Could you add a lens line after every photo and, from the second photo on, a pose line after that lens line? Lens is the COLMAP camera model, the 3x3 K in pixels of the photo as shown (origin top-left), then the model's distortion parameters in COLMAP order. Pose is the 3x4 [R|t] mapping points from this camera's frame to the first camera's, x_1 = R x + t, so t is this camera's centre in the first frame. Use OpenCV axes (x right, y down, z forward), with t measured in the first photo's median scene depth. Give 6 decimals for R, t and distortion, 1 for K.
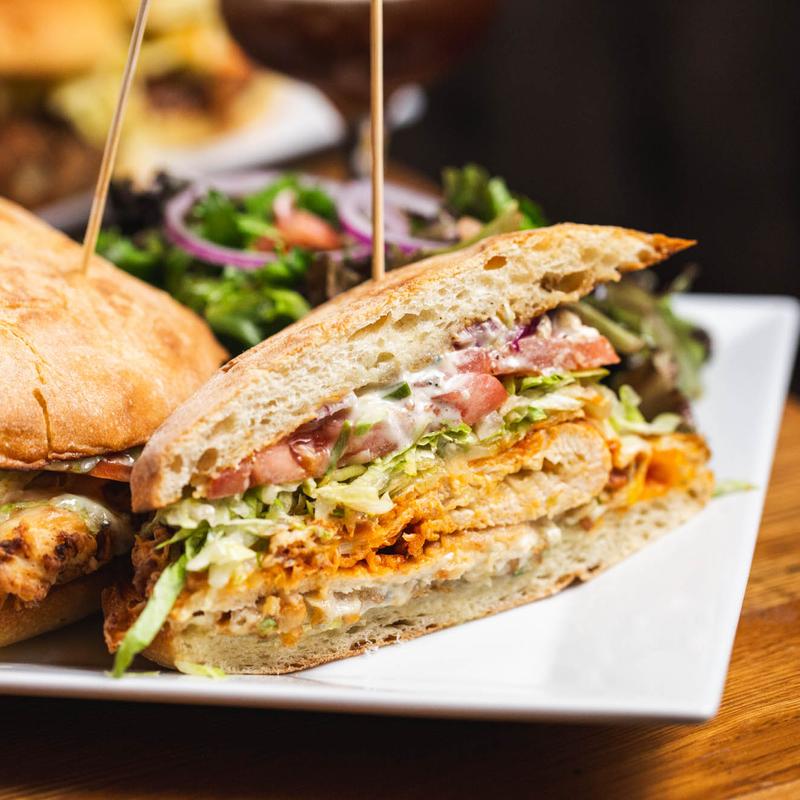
lens RADIAL K [[3464.3, 0, 400.0], [0, 3464.3, 400.1], [0, 0, 1]] dist [-0.133660, 0.000000]
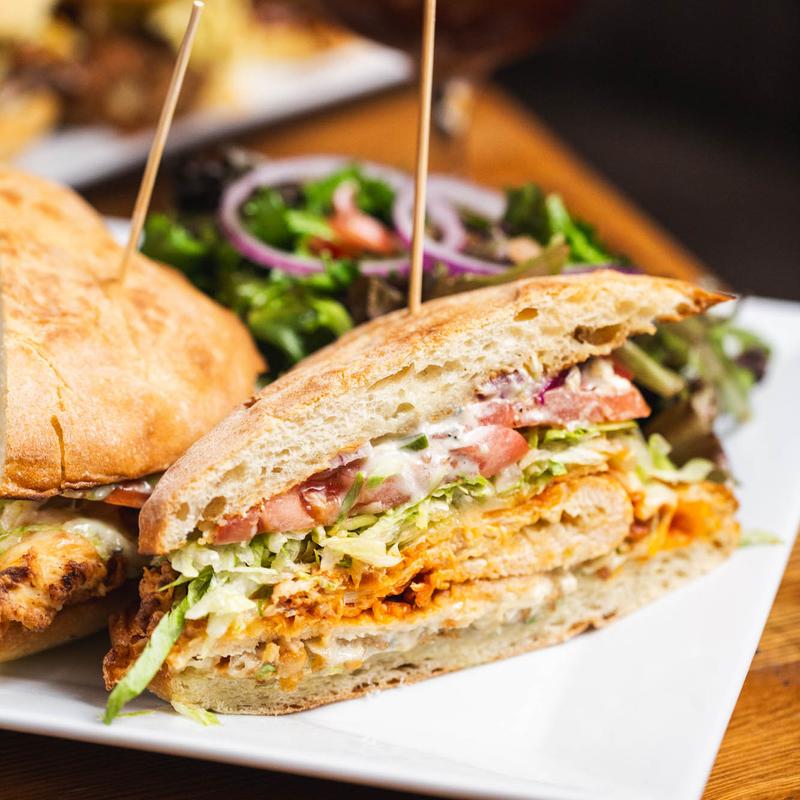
lens RADIAL K [[3464.3, 0, 400.0], [0, 3464.3, 400.0], [0, 0, 1]] dist [-0.133660, 0.000000]
pose [[0.995485, 0.073696, -0.059820, 0.053030], [-0.067891, 0.993267, 0.093869, -0.106634], [0.066335, -0.089384, 0.993786, 0.011499]]
